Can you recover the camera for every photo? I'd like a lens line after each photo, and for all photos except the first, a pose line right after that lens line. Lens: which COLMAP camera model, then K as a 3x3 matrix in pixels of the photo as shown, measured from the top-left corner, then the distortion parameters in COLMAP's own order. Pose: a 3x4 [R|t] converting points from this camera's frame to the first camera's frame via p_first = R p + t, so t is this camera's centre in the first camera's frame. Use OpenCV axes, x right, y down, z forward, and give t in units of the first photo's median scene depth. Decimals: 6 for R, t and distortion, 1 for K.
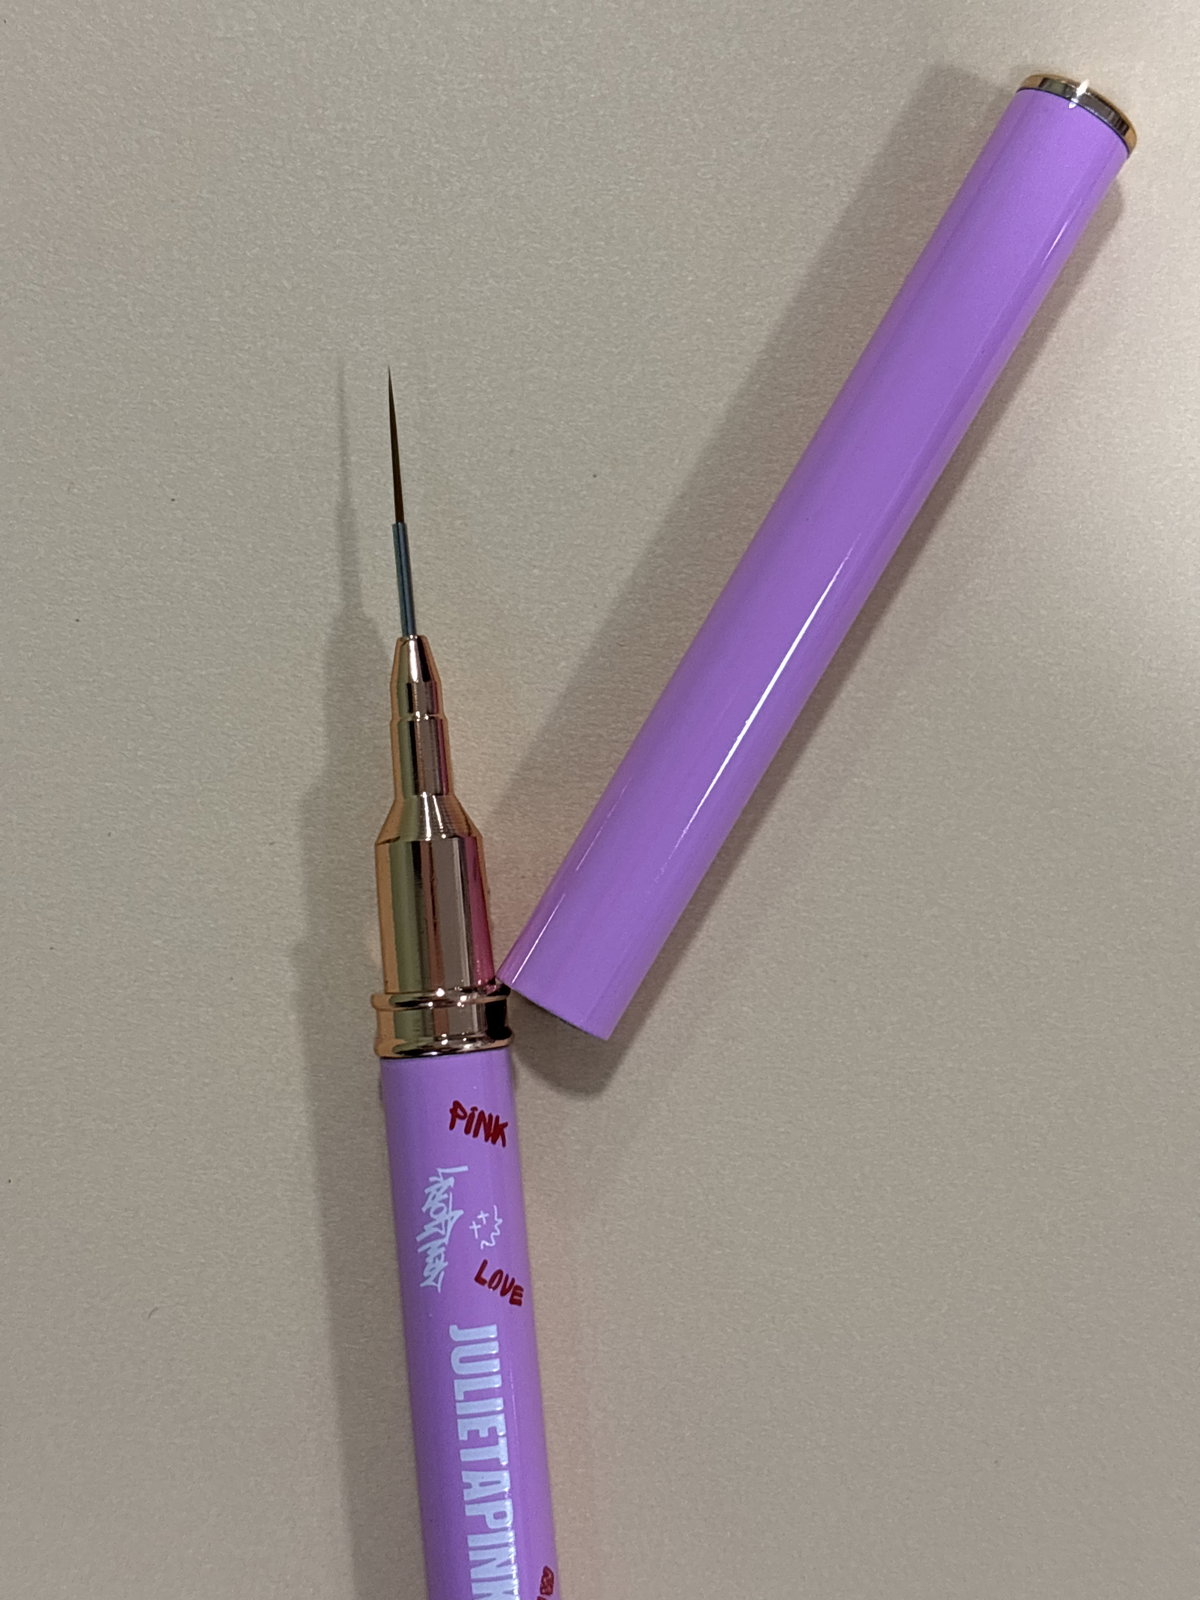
lens RADIAL K [[2460.4, 0, 611.8], [0, 2460.4, 800.7], [0, 0, 1]] dist [0.256379, -1.419877]
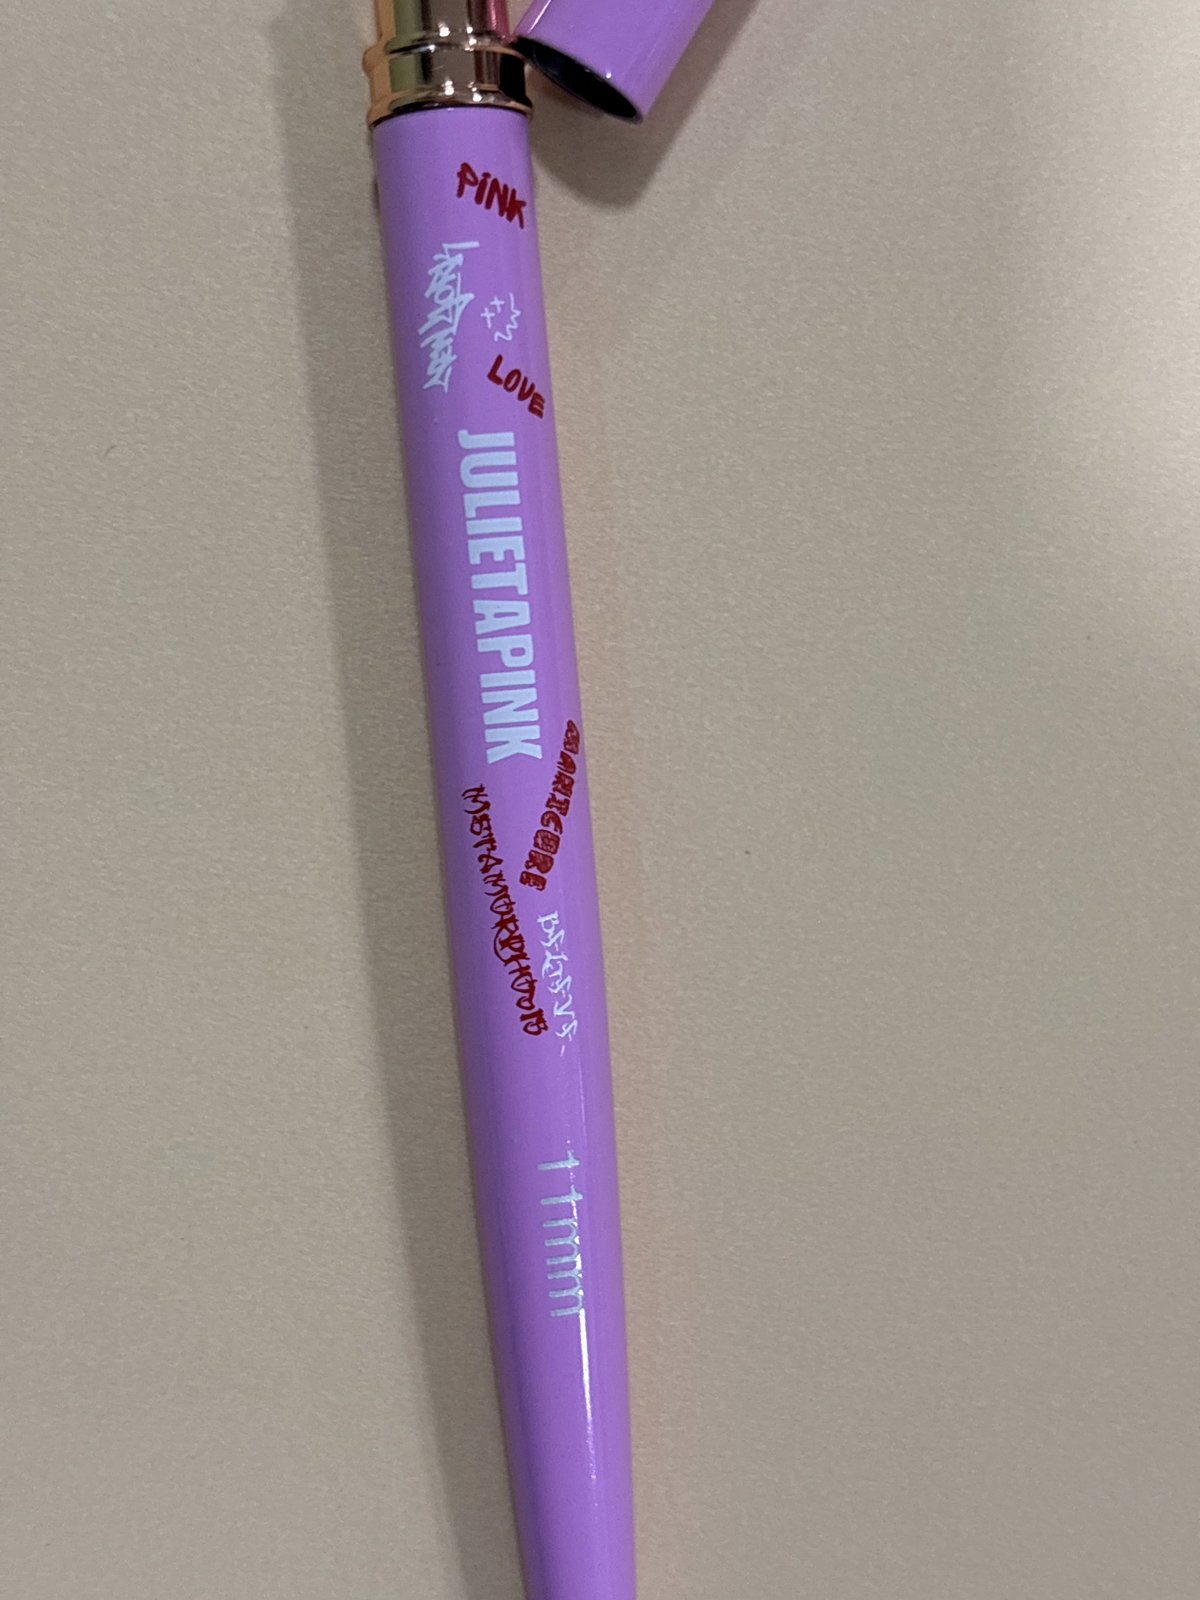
lens RADIAL K [[2460.4, 0, 611.8], [0, 2460.4, 800.7], [0, 0, 1]] dist [0.256379, -1.419877]
pose [[0.999962, 0.004743, 0.007337, -0.017527], [-0.005220, 0.997779, 0.066407, 0.267362], [-0.007006, -0.066443, 0.997766, 0.138019]]
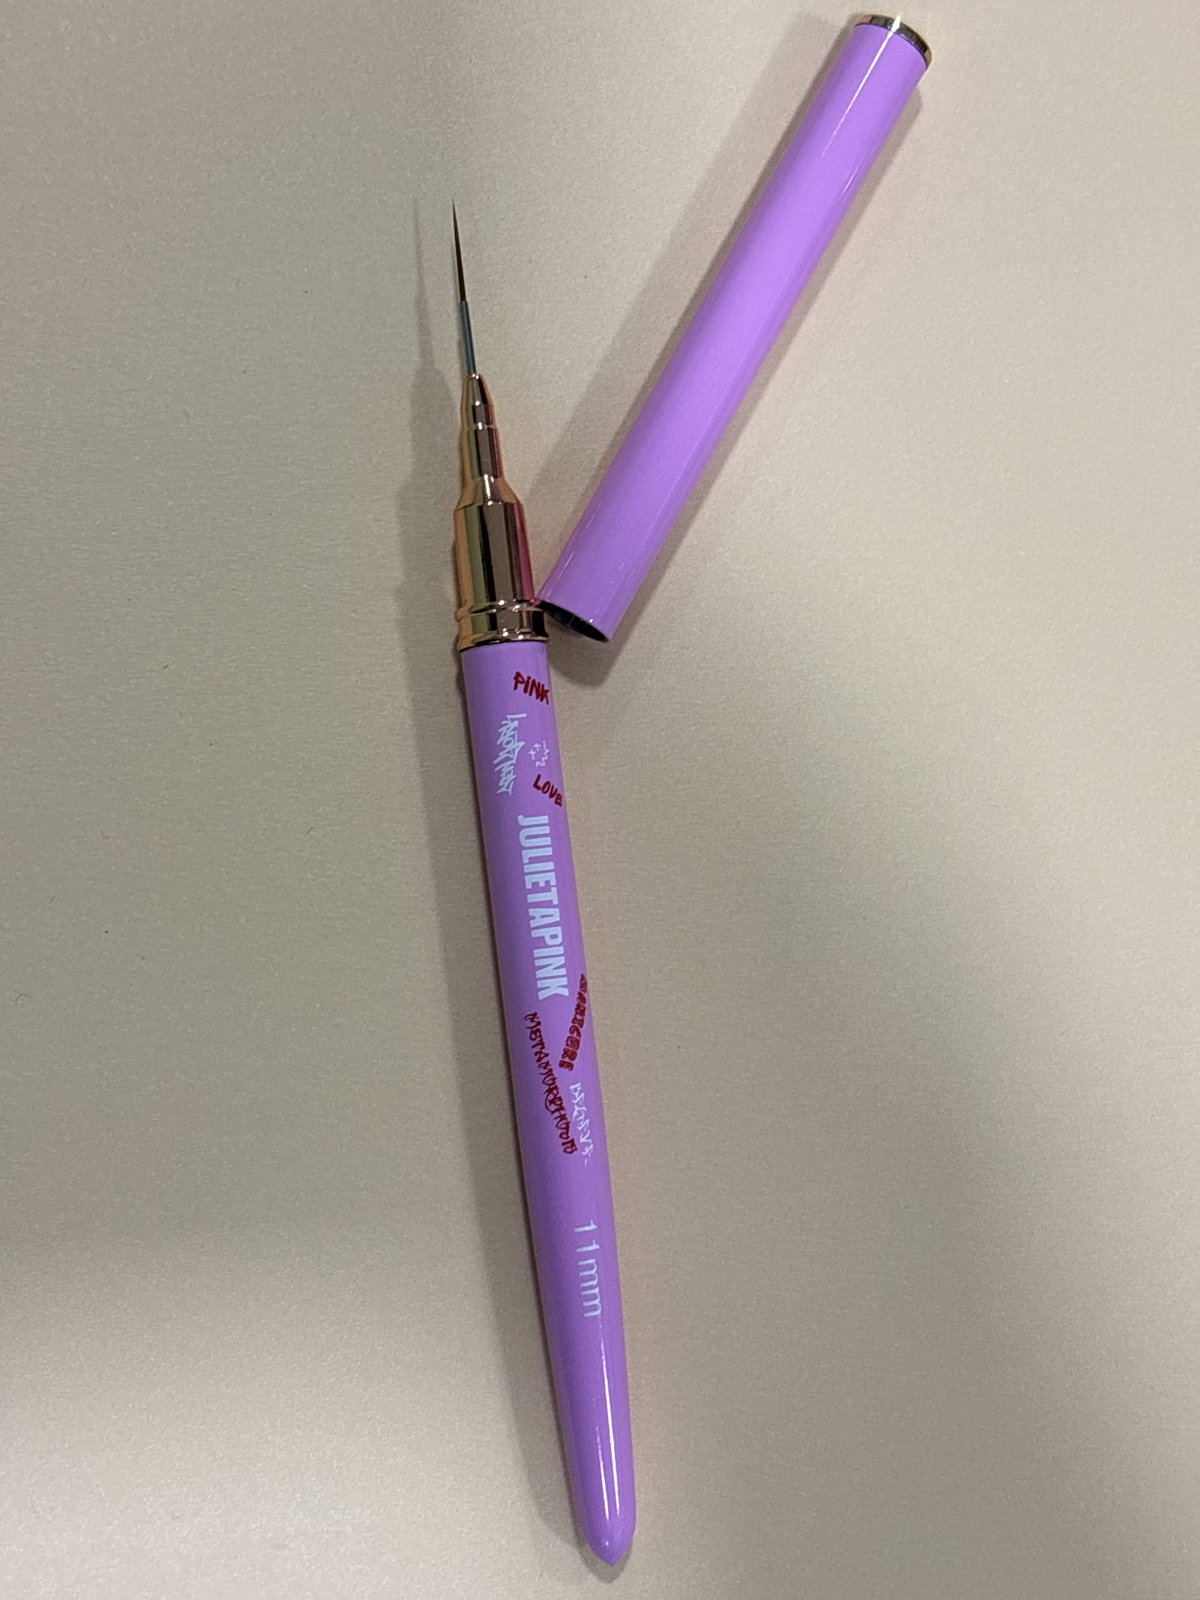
lens RADIAL K [[2460.4, 0, 611.8], [0, 2460.4, 800.7], [0, 0, 1]] dist [0.256379, -1.419877]
pose [[0.993629, -0.021826, 0.110567, -0.167294], [0.026444, 0.998831, -0.040474, 0.252184], [-0.109555, 0.043140, 0.993044, -0.497536]]
